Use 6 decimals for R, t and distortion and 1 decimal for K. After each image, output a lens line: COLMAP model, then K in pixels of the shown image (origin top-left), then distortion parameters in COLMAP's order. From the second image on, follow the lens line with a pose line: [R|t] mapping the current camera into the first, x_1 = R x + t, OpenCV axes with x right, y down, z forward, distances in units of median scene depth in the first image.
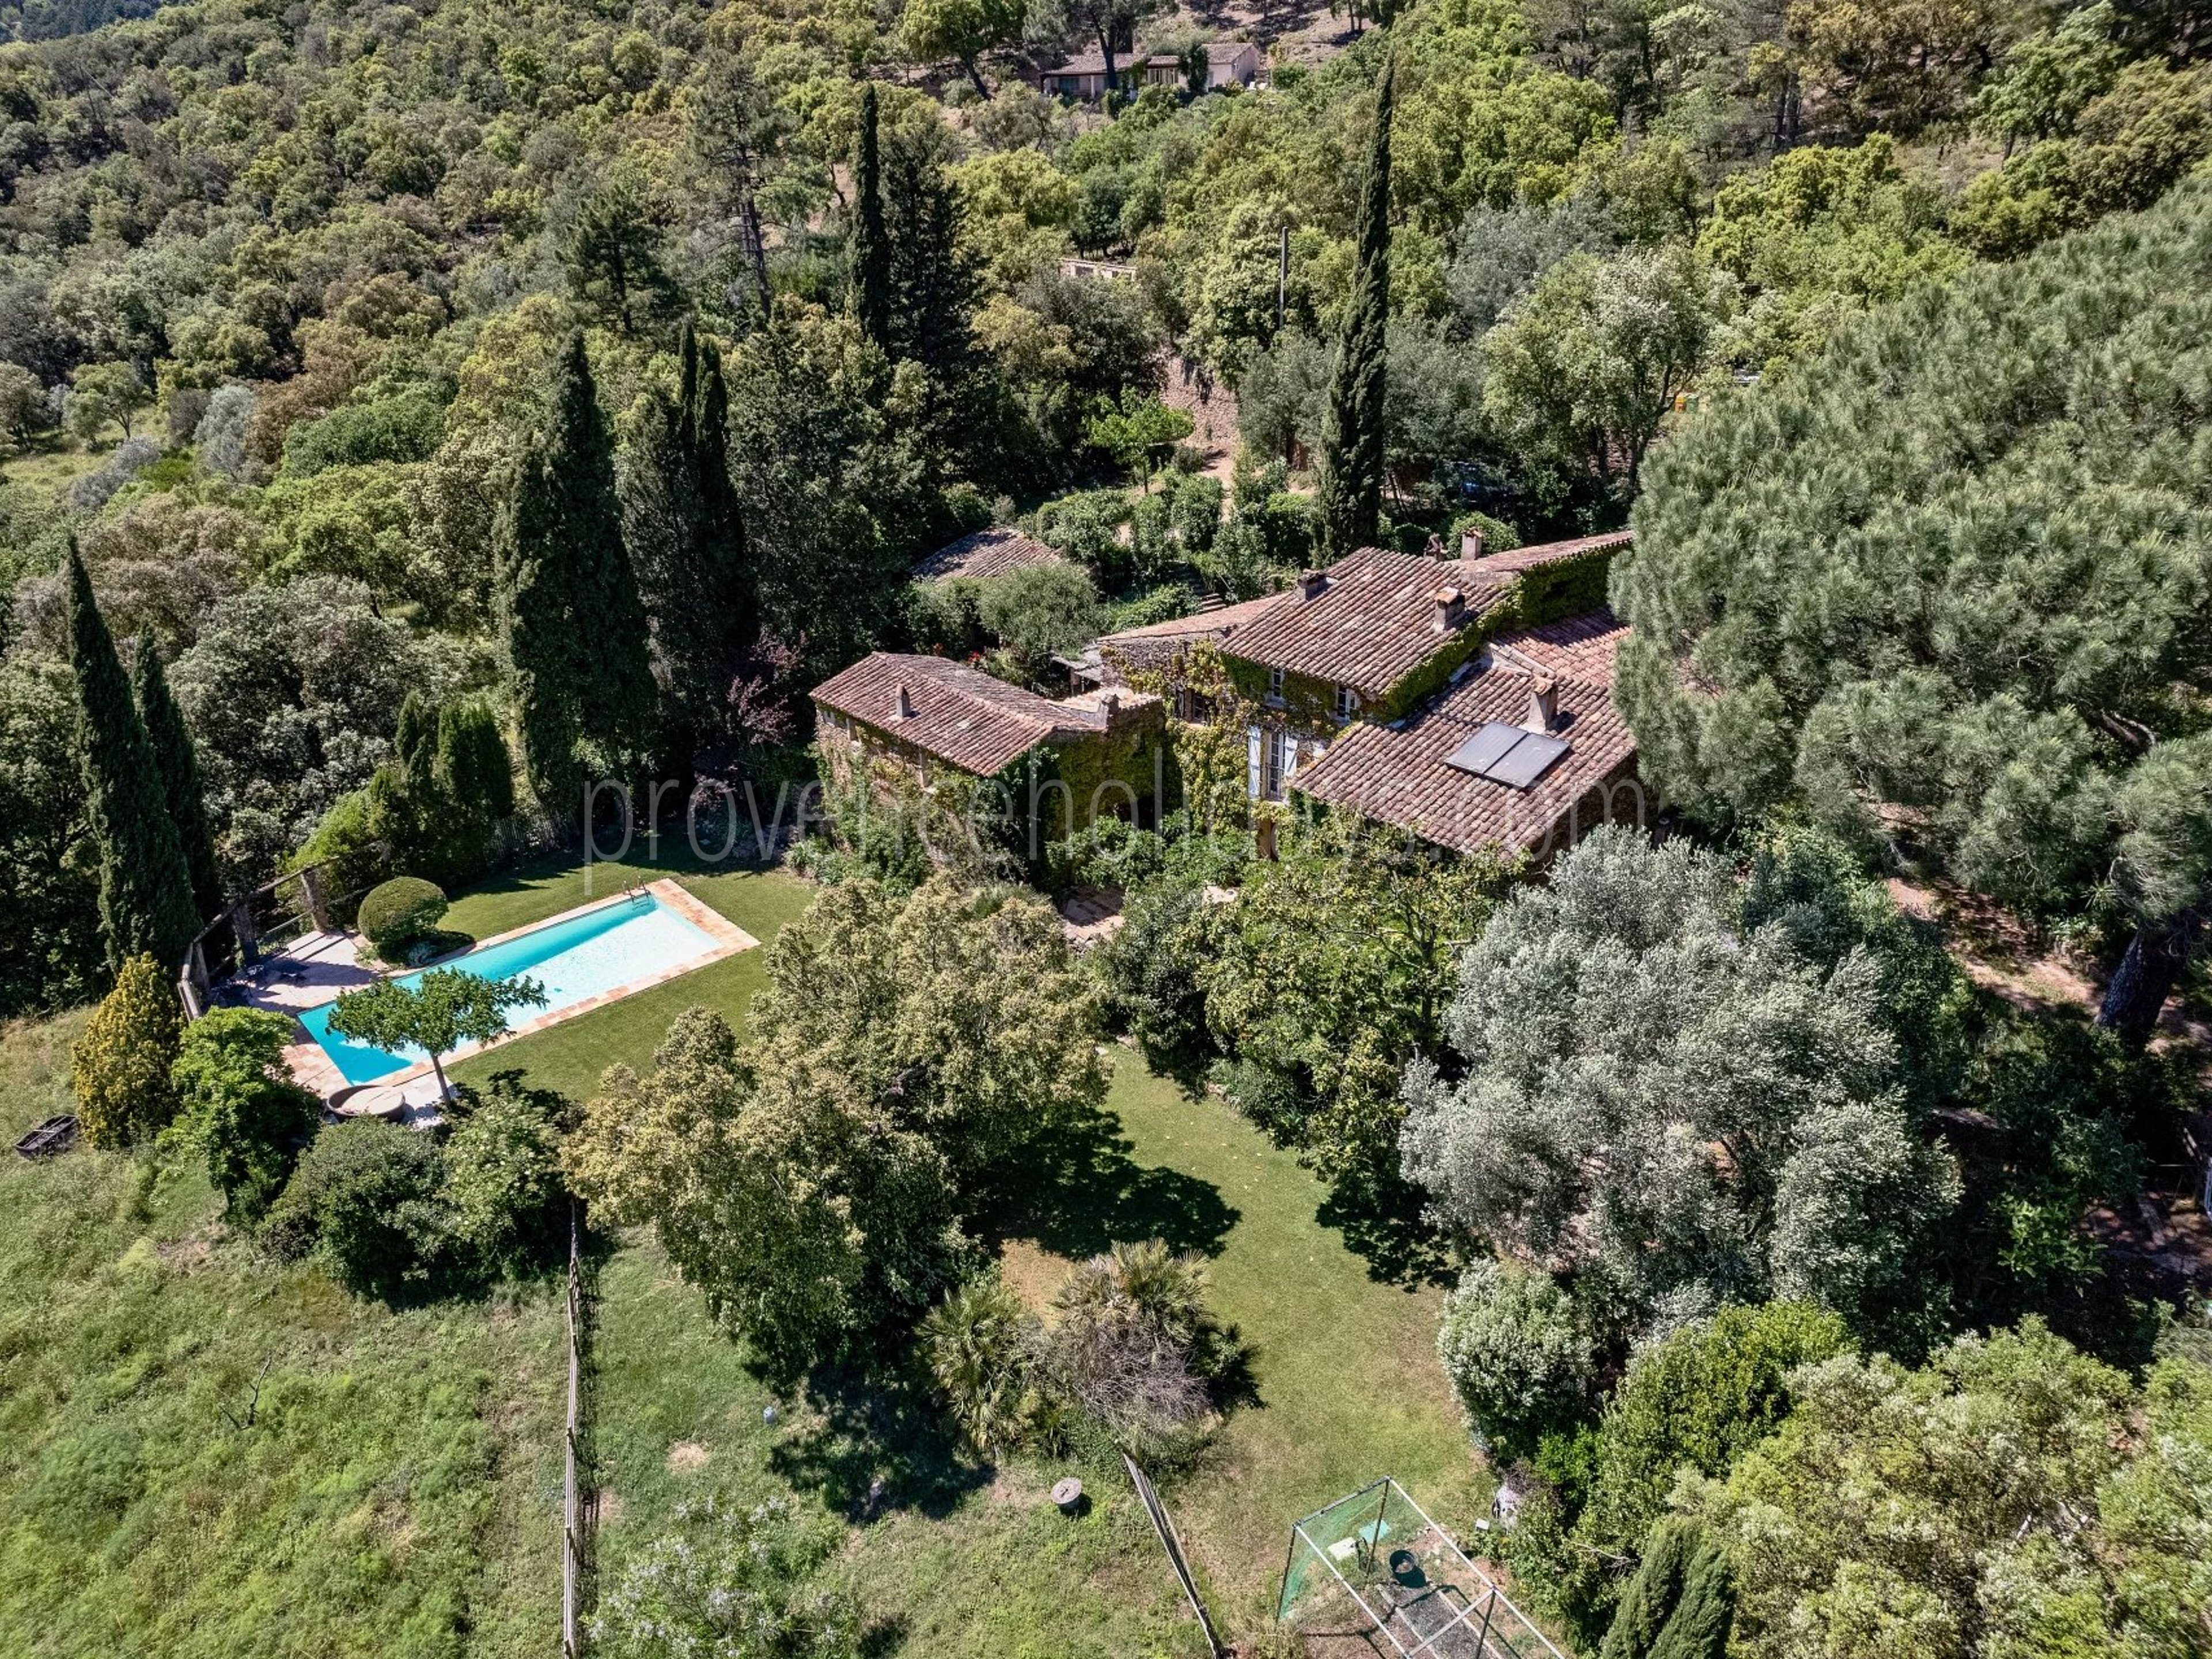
lens RADIAL K [[1612.2, 0, 1106.0], [0, 1612.2, 829.5], [0, 0, 1]] dist [-0.085709, 0.104919]
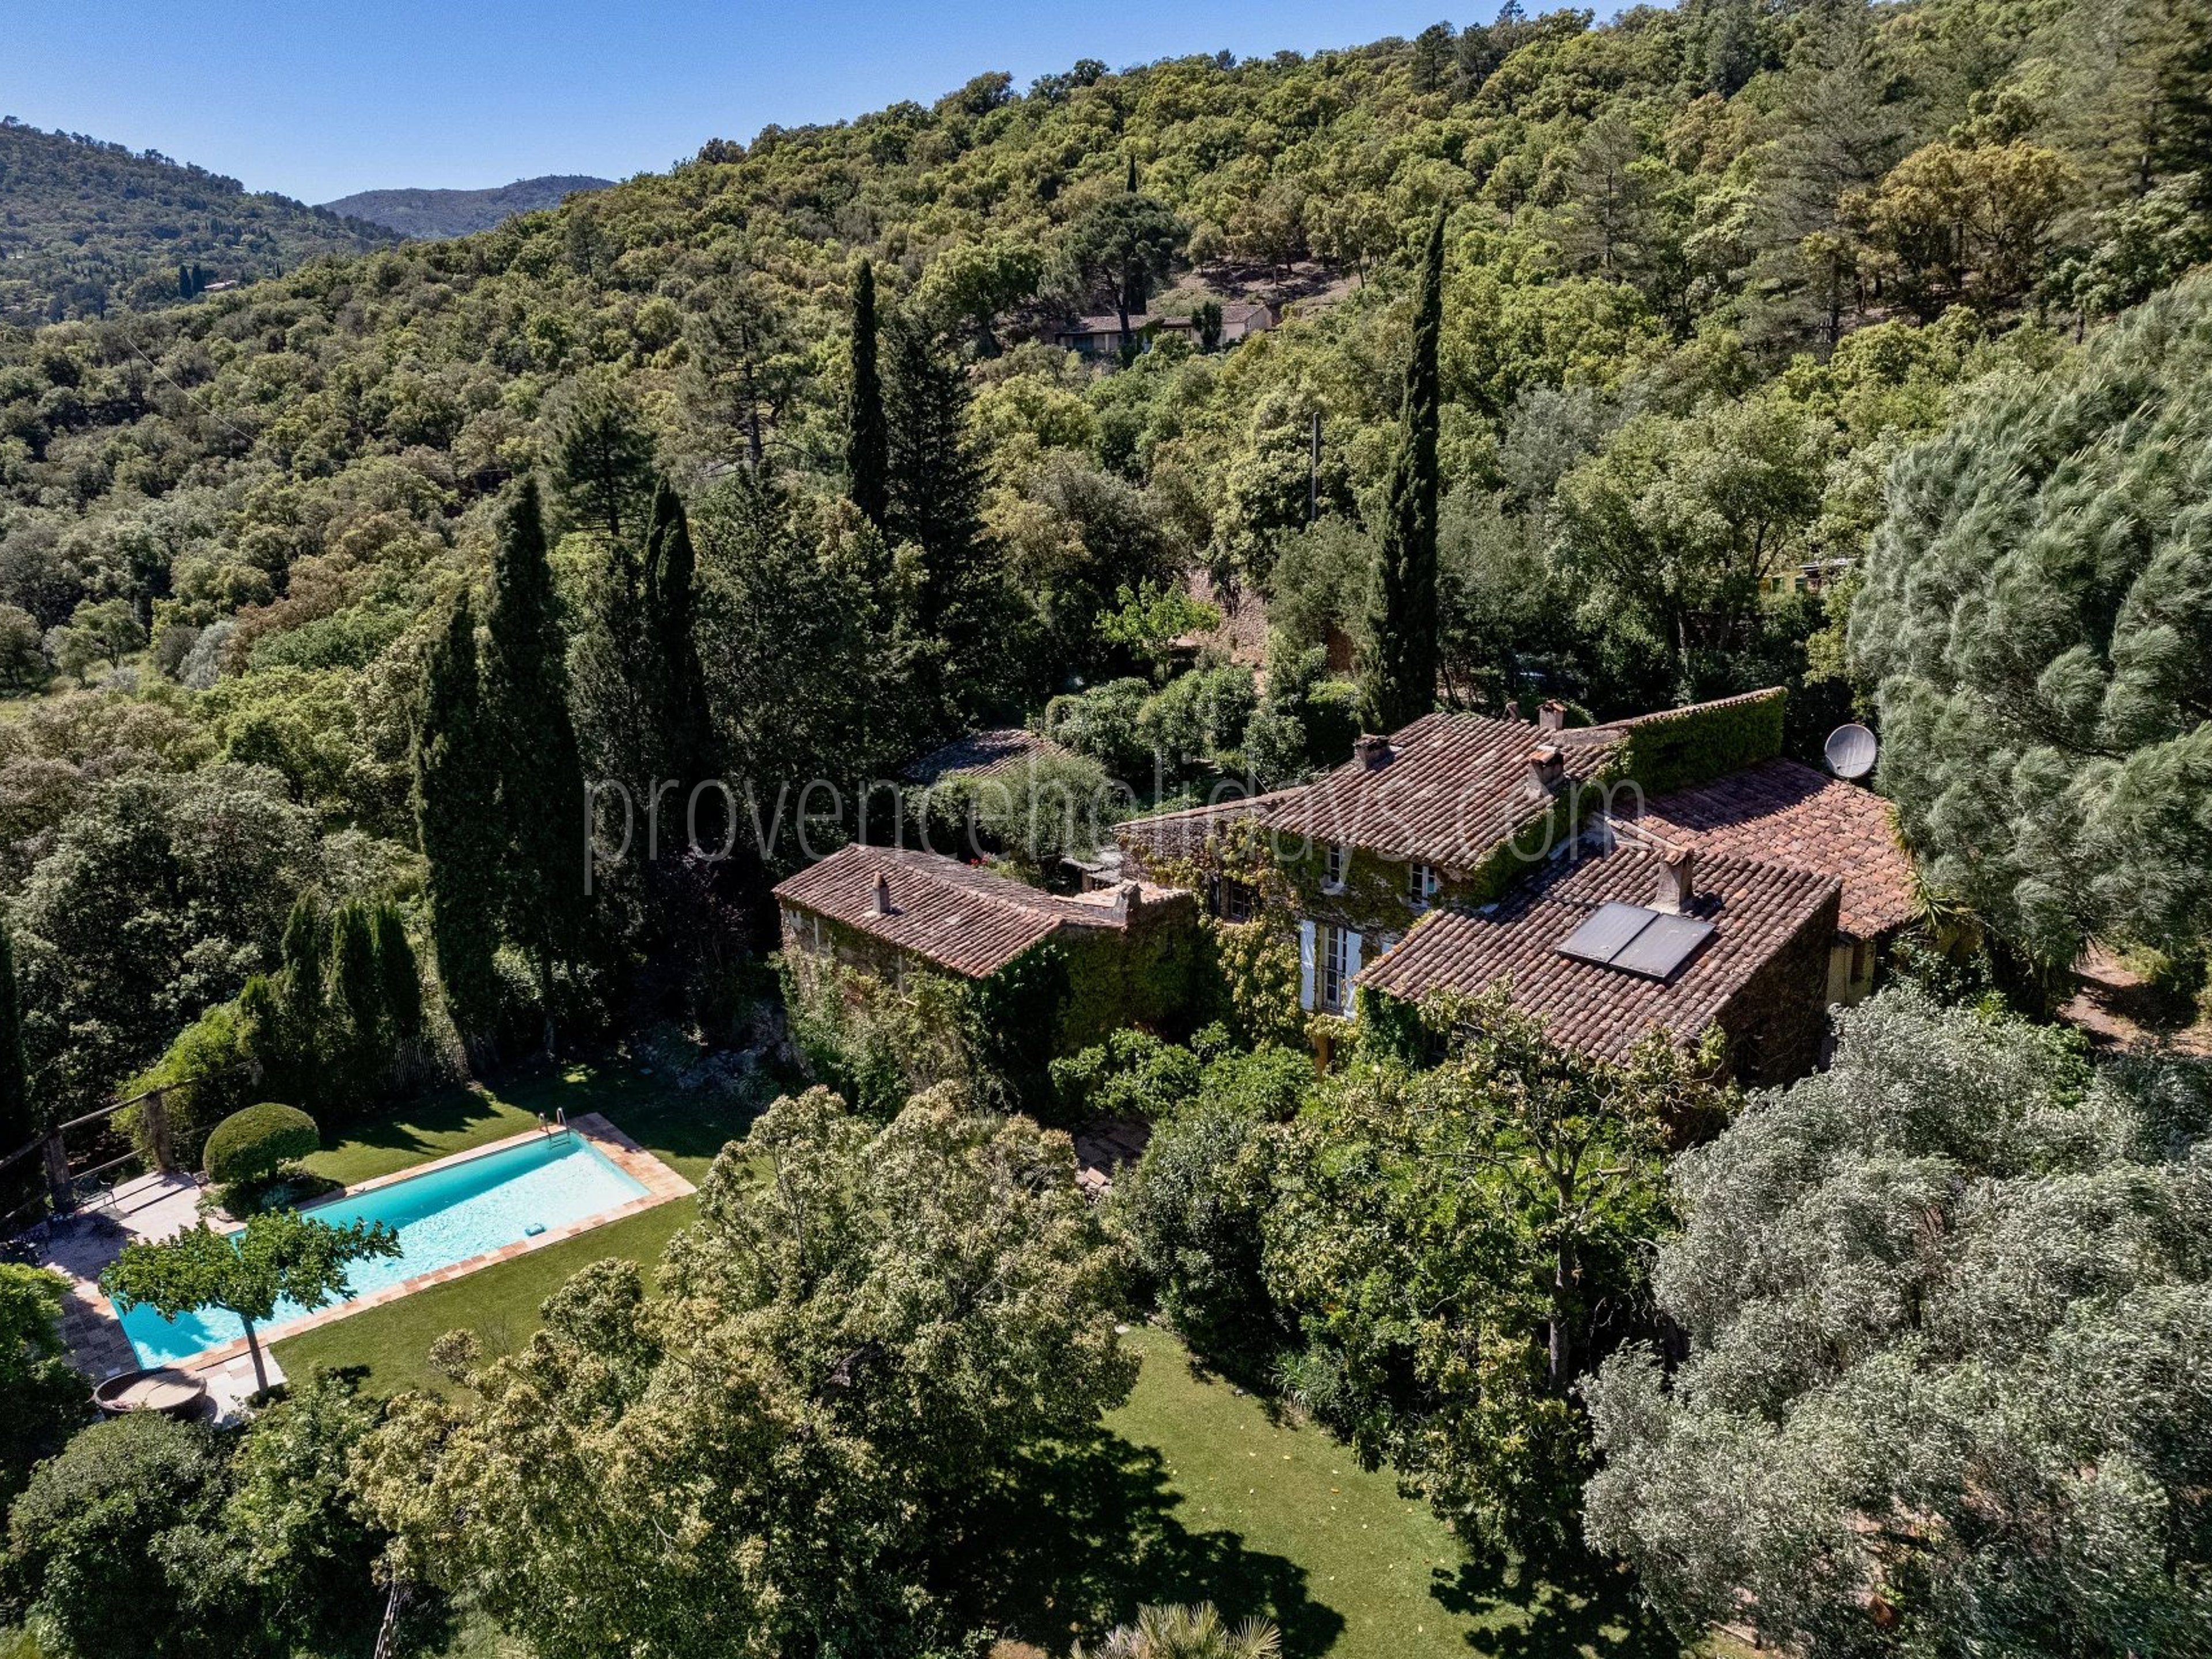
lens RADIAL K [[1612.2, 0, 1106.0], [0, 1612.2, 829.5], [0, 0, 1]] dist [-0.085709, 0.104919]
pose [[0.999973, 0.001980, -0.007031, -0.003256], [-0.003149, 0.985373, -0.170382, 0.021906], [0.006590, 0.170399, 0.985353, 0.134564]]
